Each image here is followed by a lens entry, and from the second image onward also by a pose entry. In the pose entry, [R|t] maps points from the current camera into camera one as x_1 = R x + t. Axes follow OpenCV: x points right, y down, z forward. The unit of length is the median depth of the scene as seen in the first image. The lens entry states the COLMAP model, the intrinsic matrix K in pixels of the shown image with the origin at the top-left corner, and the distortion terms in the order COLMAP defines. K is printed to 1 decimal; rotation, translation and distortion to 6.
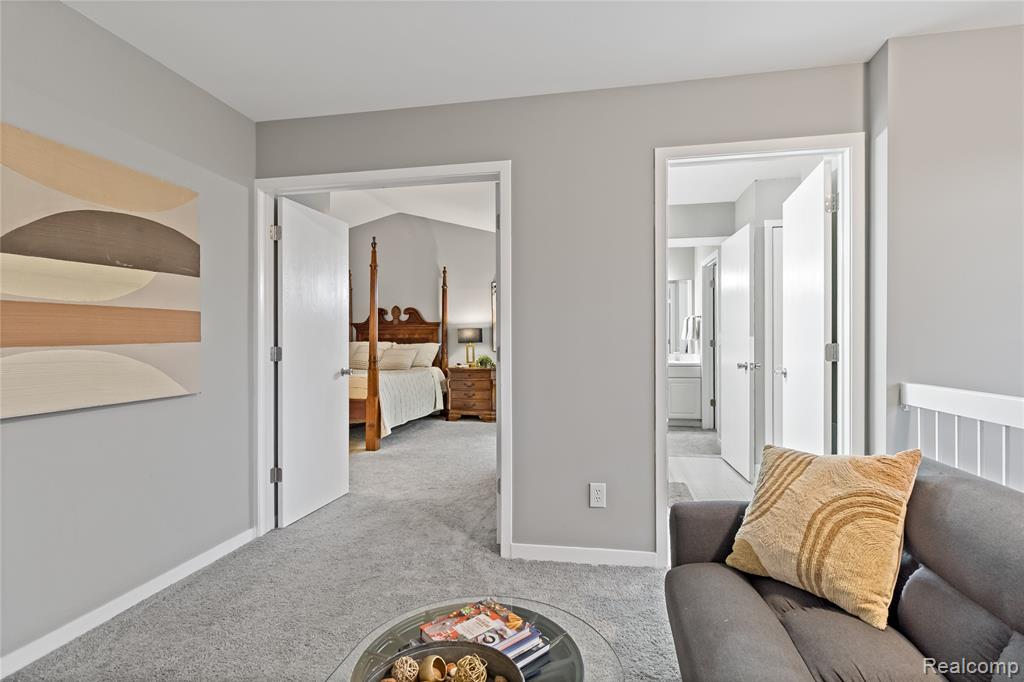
lens RADIAL K [[470.5, 0, 533.8], [0, 470.5, 341.3], [0, 0, 1]] dist [0.000076, 0.000109]
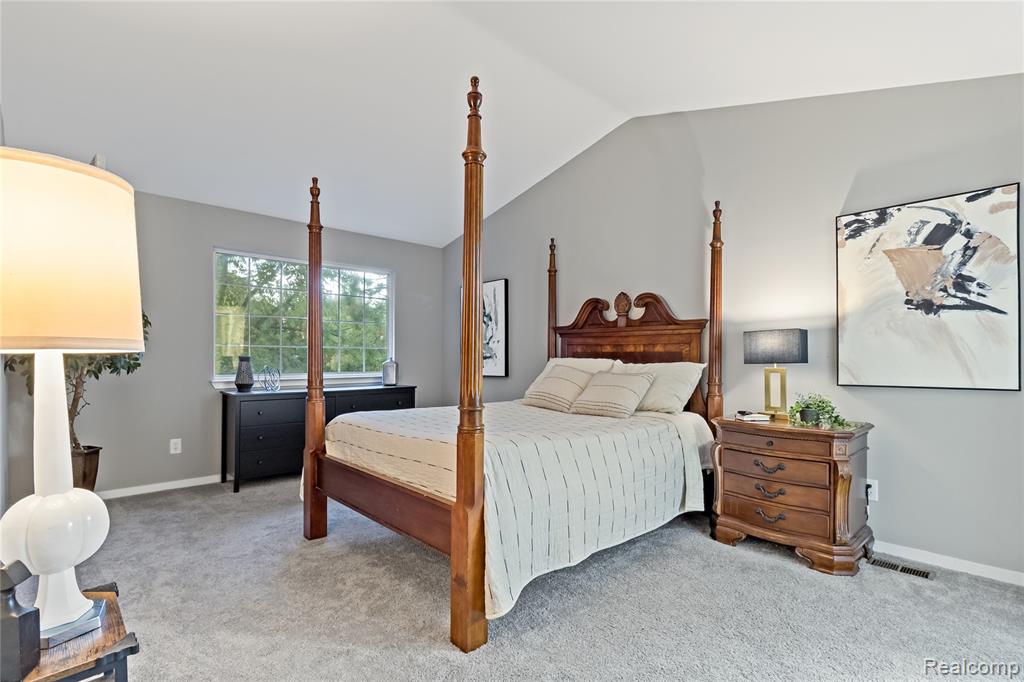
lens RADIAL K [[483.6, 0, 509.2], [0, 483.6, 359.5], [0, 0, 1]] dist [-0.003644, -0.000390]
pose [[0.788955, 0.013820, -0.614296, -0.055216], [-0.011725, 0.999904, 0.007436, -0.000952], [0.614339, 0.001336, 0.789041, 0.499909]]
